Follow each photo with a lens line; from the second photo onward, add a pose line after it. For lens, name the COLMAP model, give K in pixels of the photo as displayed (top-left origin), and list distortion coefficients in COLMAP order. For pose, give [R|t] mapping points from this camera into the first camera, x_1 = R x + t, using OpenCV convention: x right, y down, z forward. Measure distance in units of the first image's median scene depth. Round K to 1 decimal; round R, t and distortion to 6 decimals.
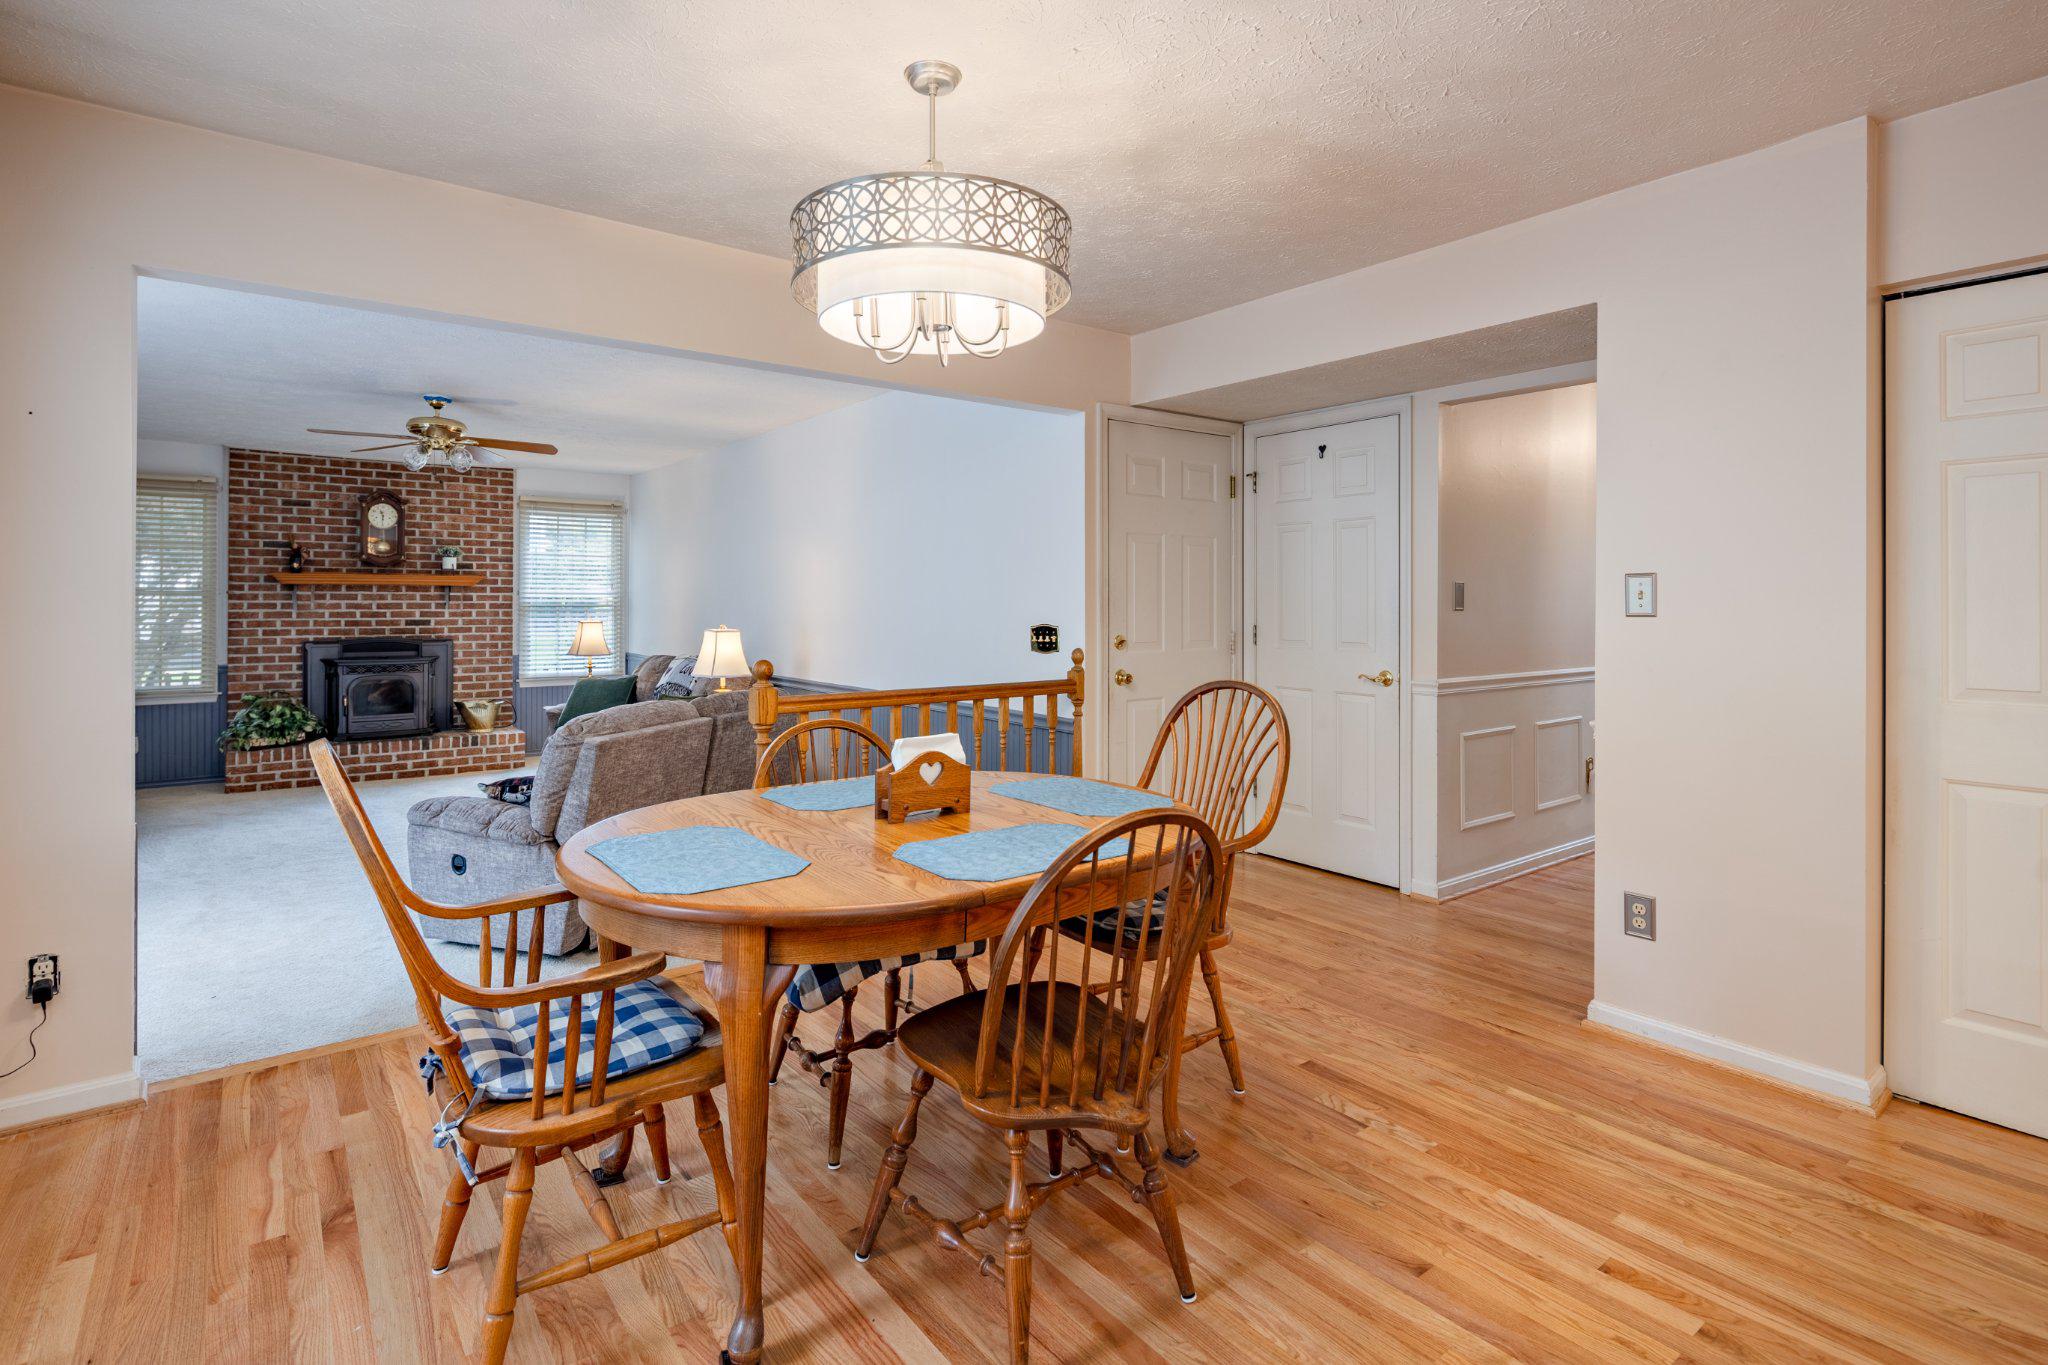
lens RADIAL K [[1007.7, 0, 1022.2], [0, 1007.7, 602.2], [0, 0, 1]] dist [-0.003038, -0.001304]
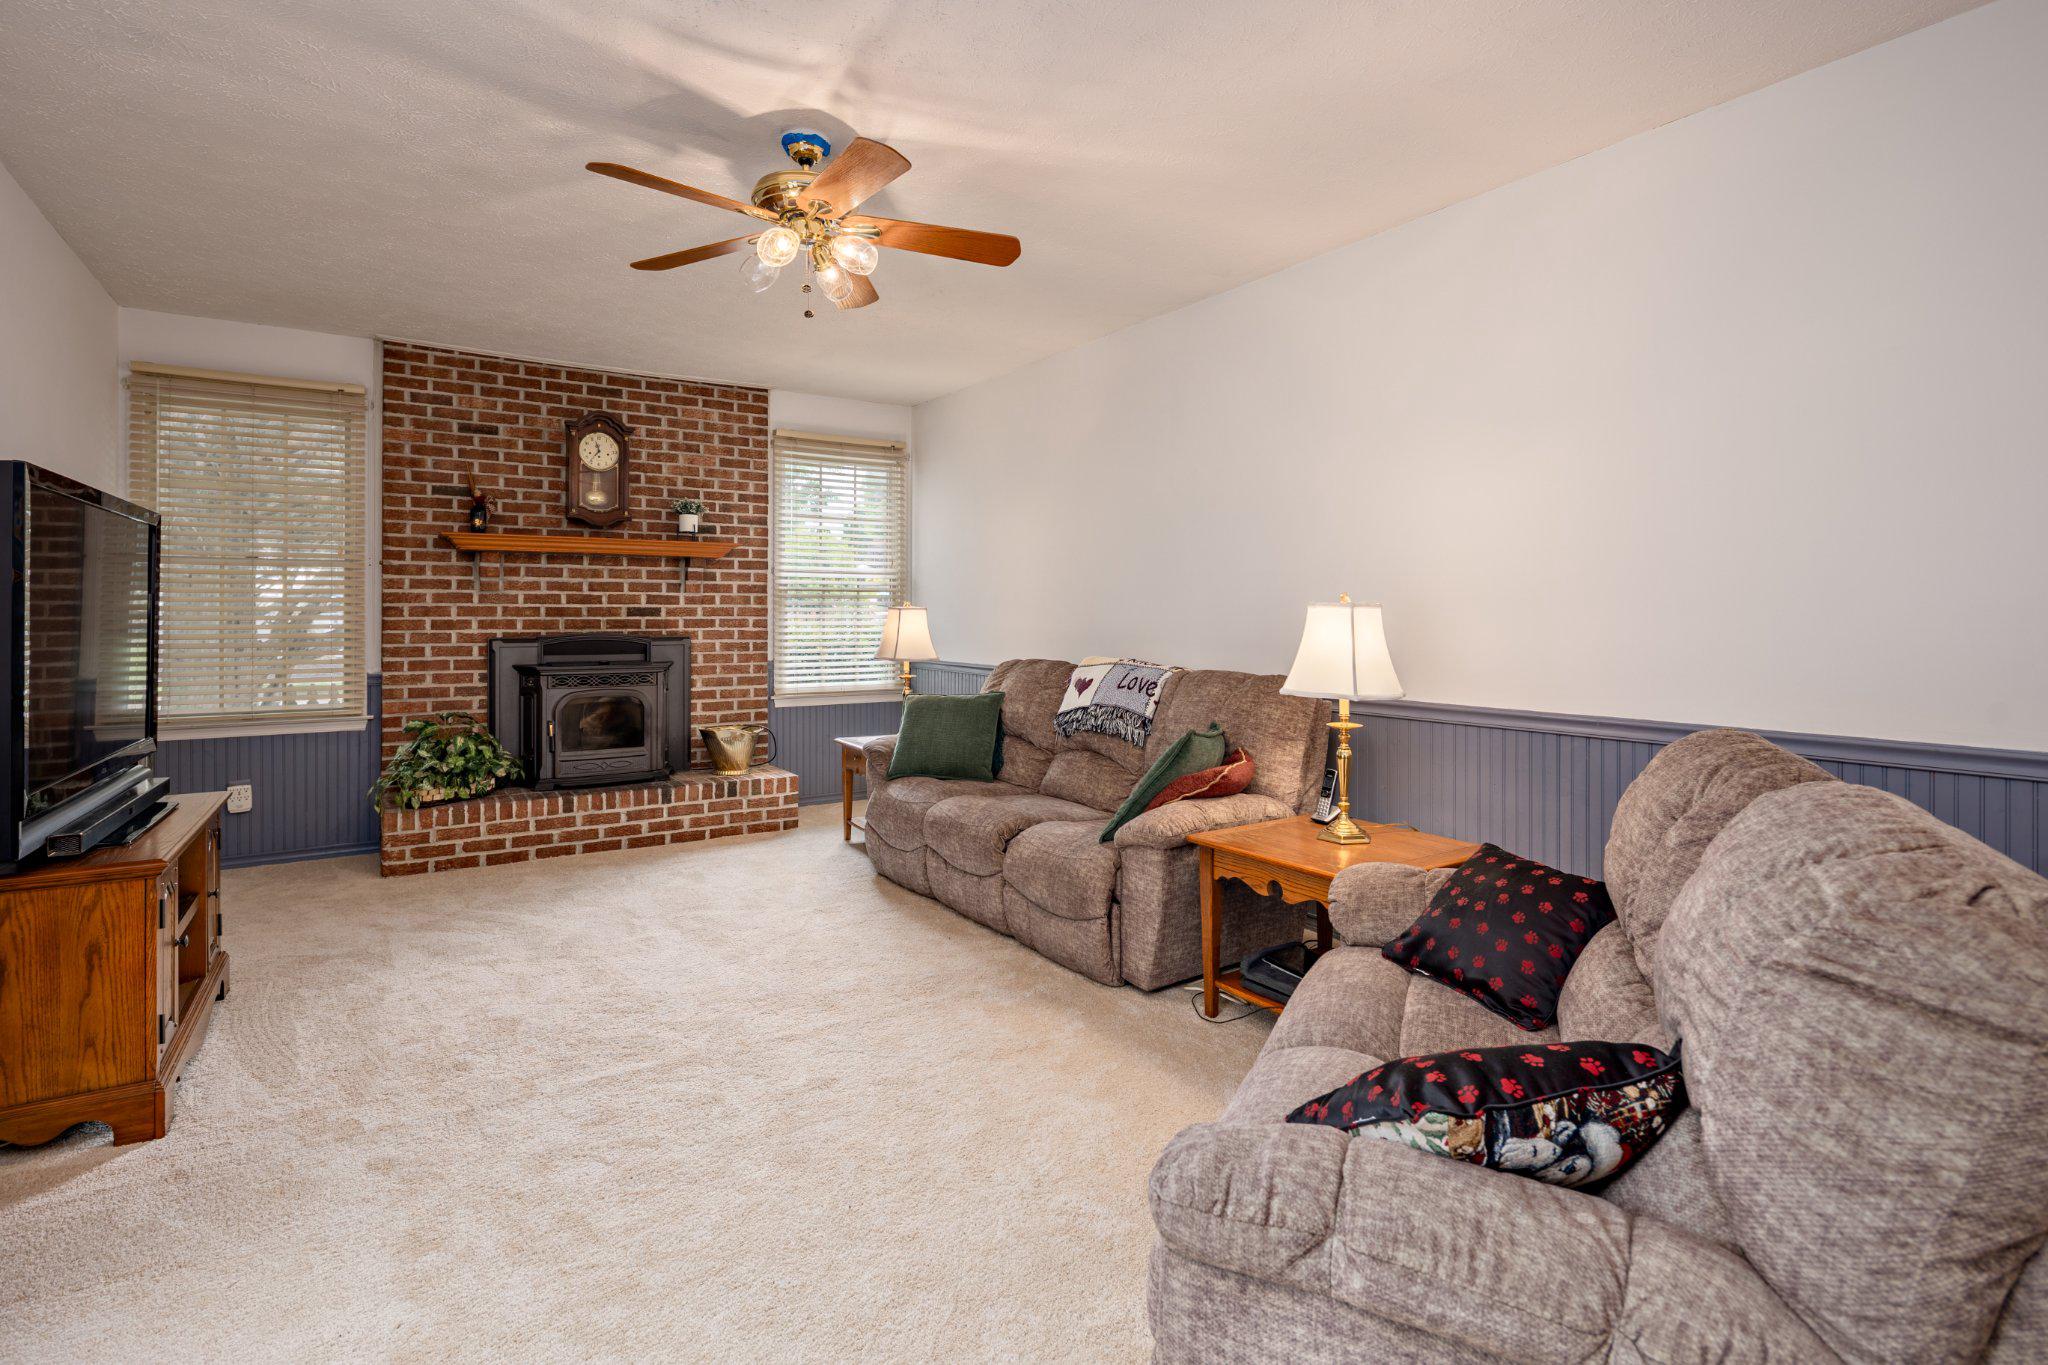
lens RADIAL K [[1007.7, 0, 1020.1], [0, 1007.7, 613.7], [0, 0, 1]] dist [-0.003038, -0.001304]
pose [[0.997586, -0.000675, -0.069434, -0.317344], [0.000744, 0.999999, 0.000962, 0.022232], [0.069433, -0.001012, 0.997586, 0.360991]]
